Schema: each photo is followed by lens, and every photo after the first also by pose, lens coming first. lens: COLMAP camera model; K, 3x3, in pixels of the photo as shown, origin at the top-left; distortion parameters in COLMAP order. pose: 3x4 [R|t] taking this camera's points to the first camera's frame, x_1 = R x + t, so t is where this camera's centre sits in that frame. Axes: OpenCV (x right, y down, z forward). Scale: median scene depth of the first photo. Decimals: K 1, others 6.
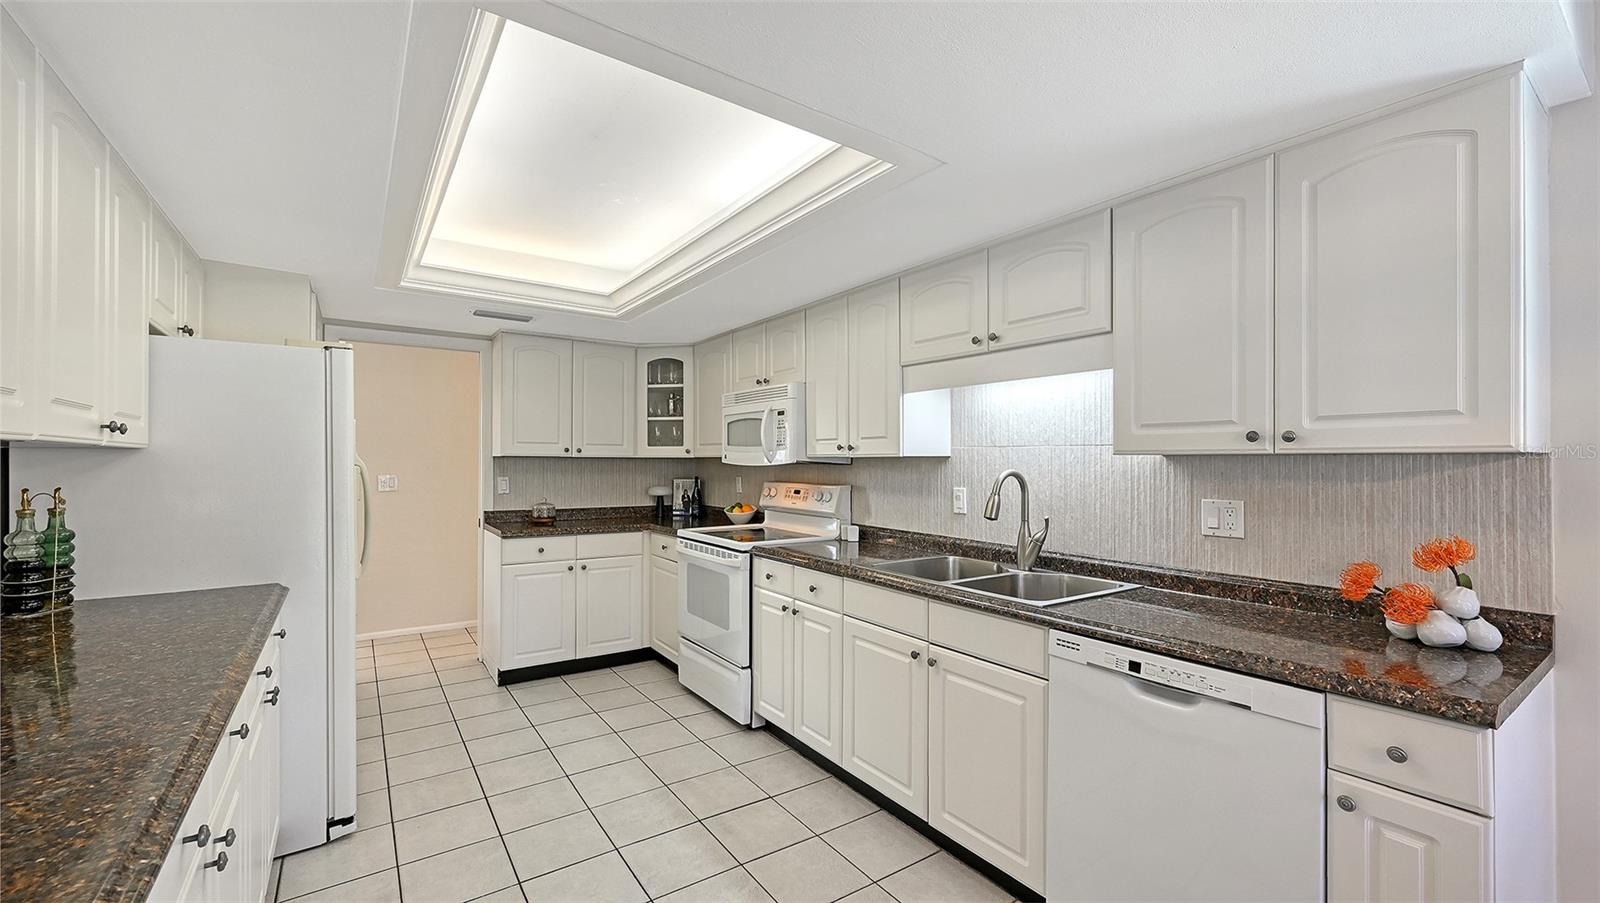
lens RADIAL K [[639.5, 0, 801.4], [0, 639.5, 454.7], [0, 0, 1]] dist [0.000737, -0.000086]
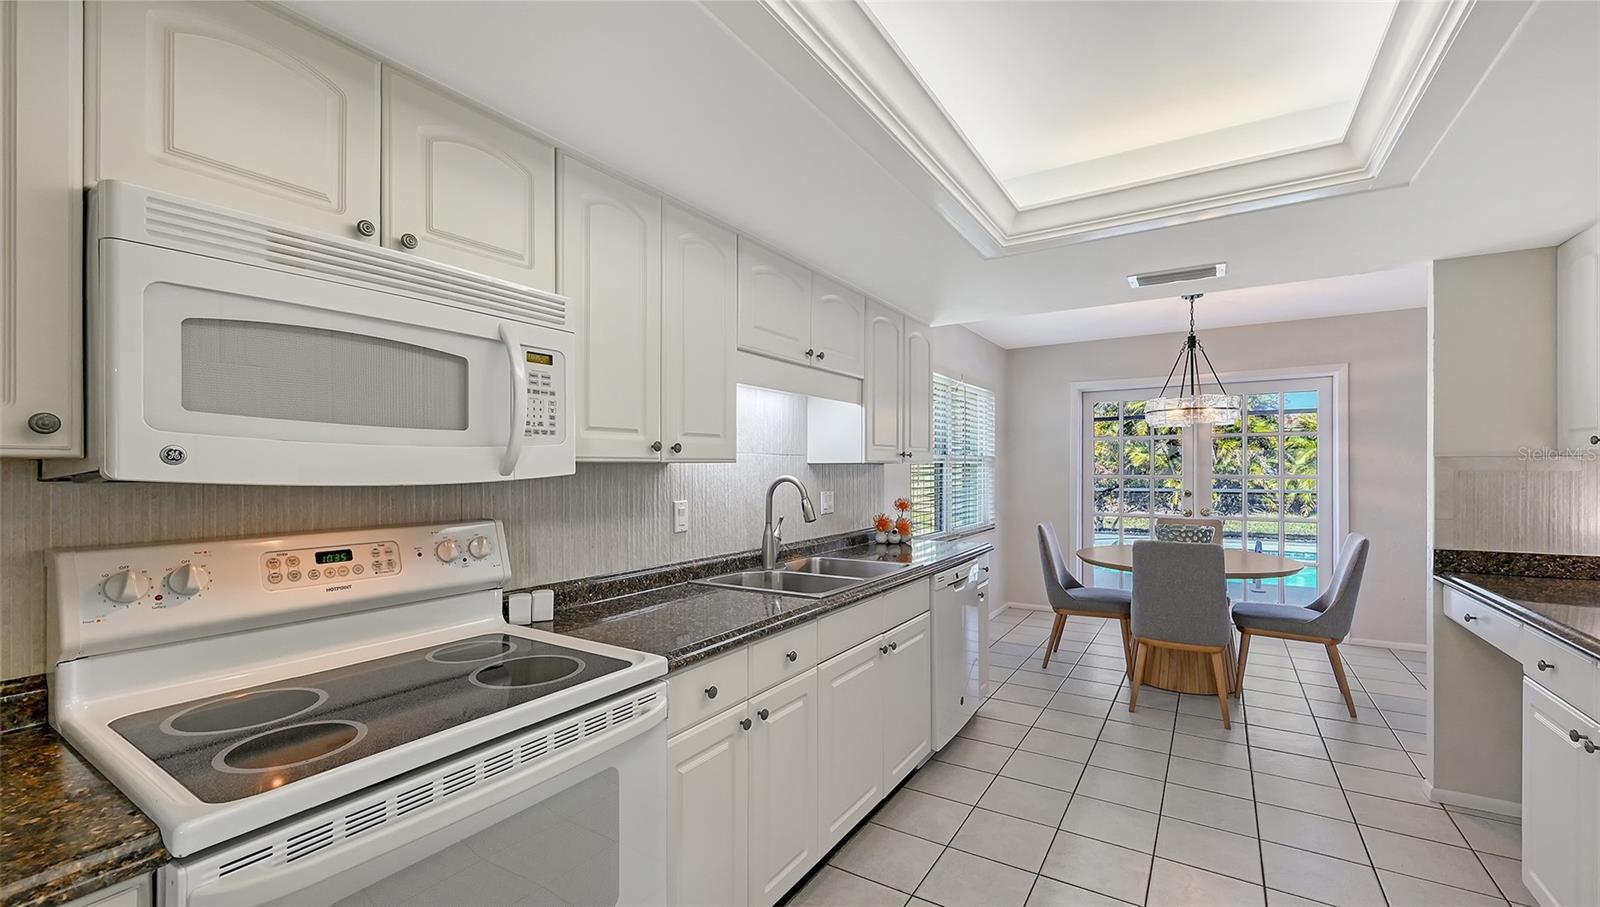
lens RADIAL K [[650.9, 0, 800.8], [0, 650.9, 463.5], [0, 0, 1]] dist [0.000031, -0.000016]
pose [[-0.383485, 0.003541, 0.923540, -0.994769], [-0.007394, 0.999949, -0.006904, 0.015153], [-0.923517, -0.009476, -0.383439, 1.998401]]
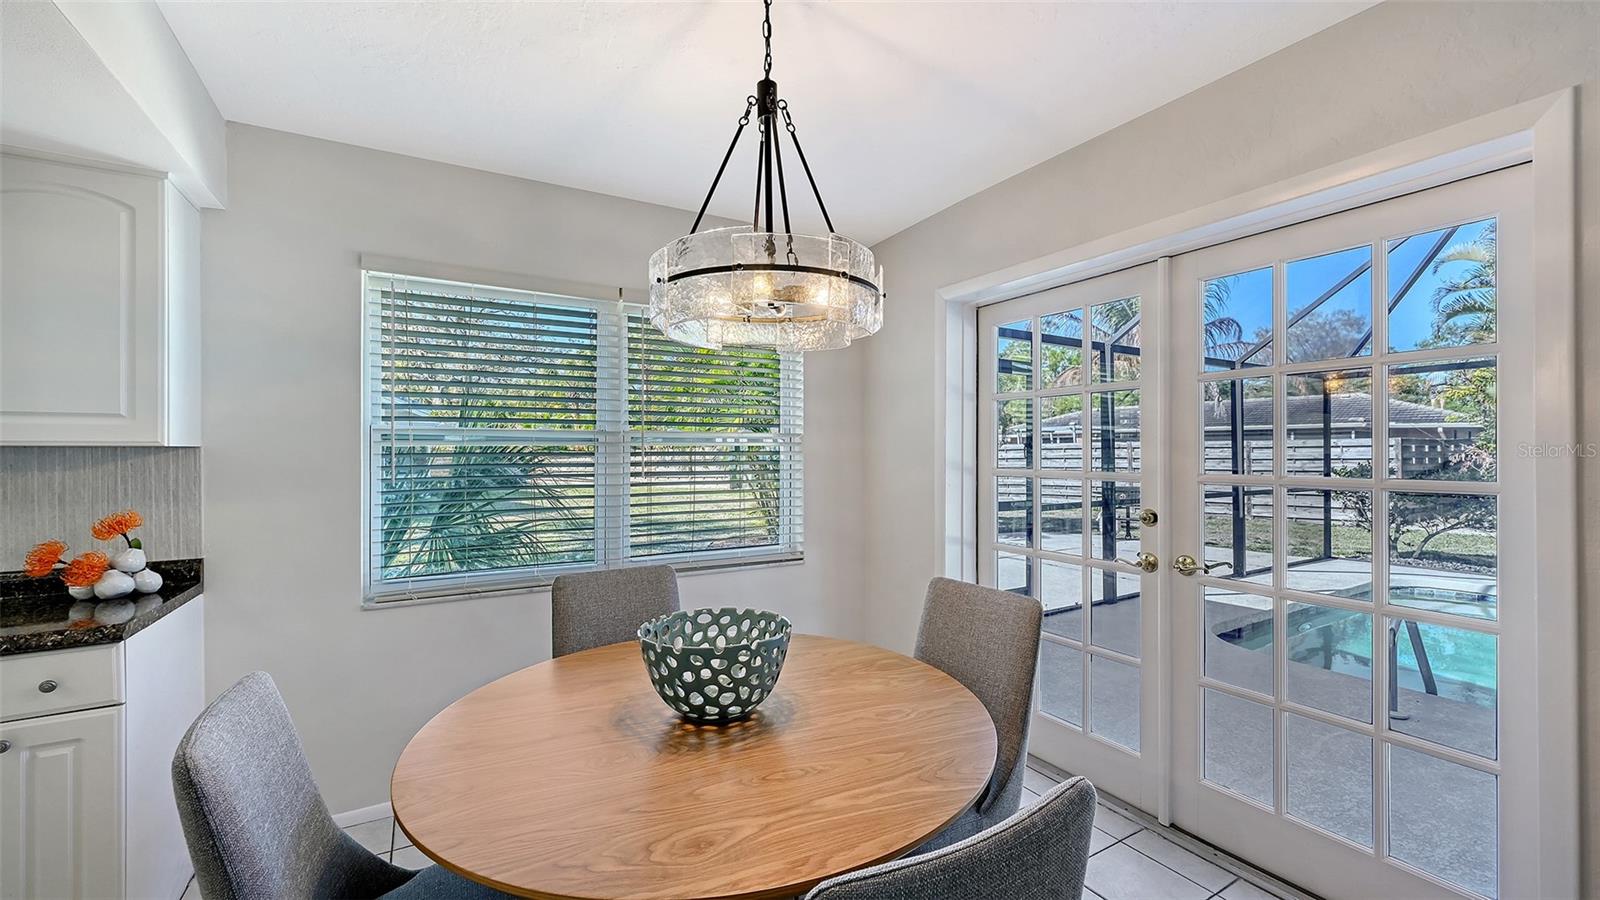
lens RADIAL K [[639.5, 0, 801.4], [0, 639.5, 453.2], [0, 0, 1]] dist [0.000737, -0.000086]
pose [[0.076080, -0.008096, 0.997069, -0.147246], [-0.009933, 0.999911, 0.008877, -0.012456], [-0.997052, -0.010579, 0.075993, -0.399983]]
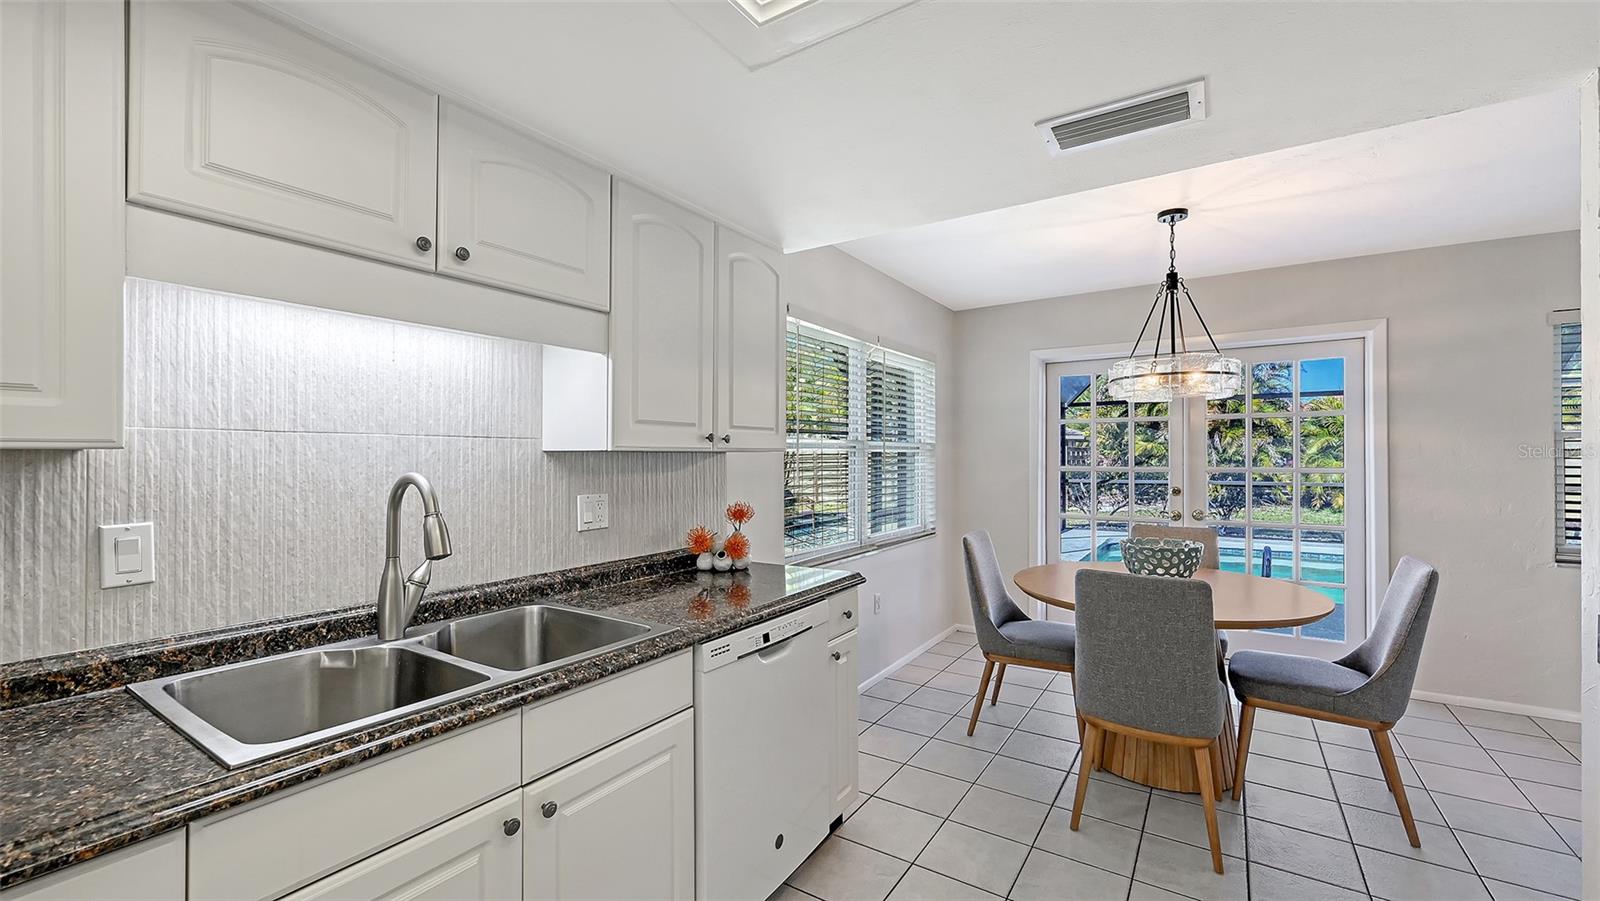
lens RADIAL K [[645.9, 0, 806.5], [0, 645.9, 448.3], [0, 0, 1]] dist [-0.000113, -0.000204]
pose [[-0.377231, 0.008079, 0.926084, -0.532223], [-0.009024, 0.999882, -0.012399, 0.006434], [-0.926075, -0.013034, -0.377113, 1.266686]]
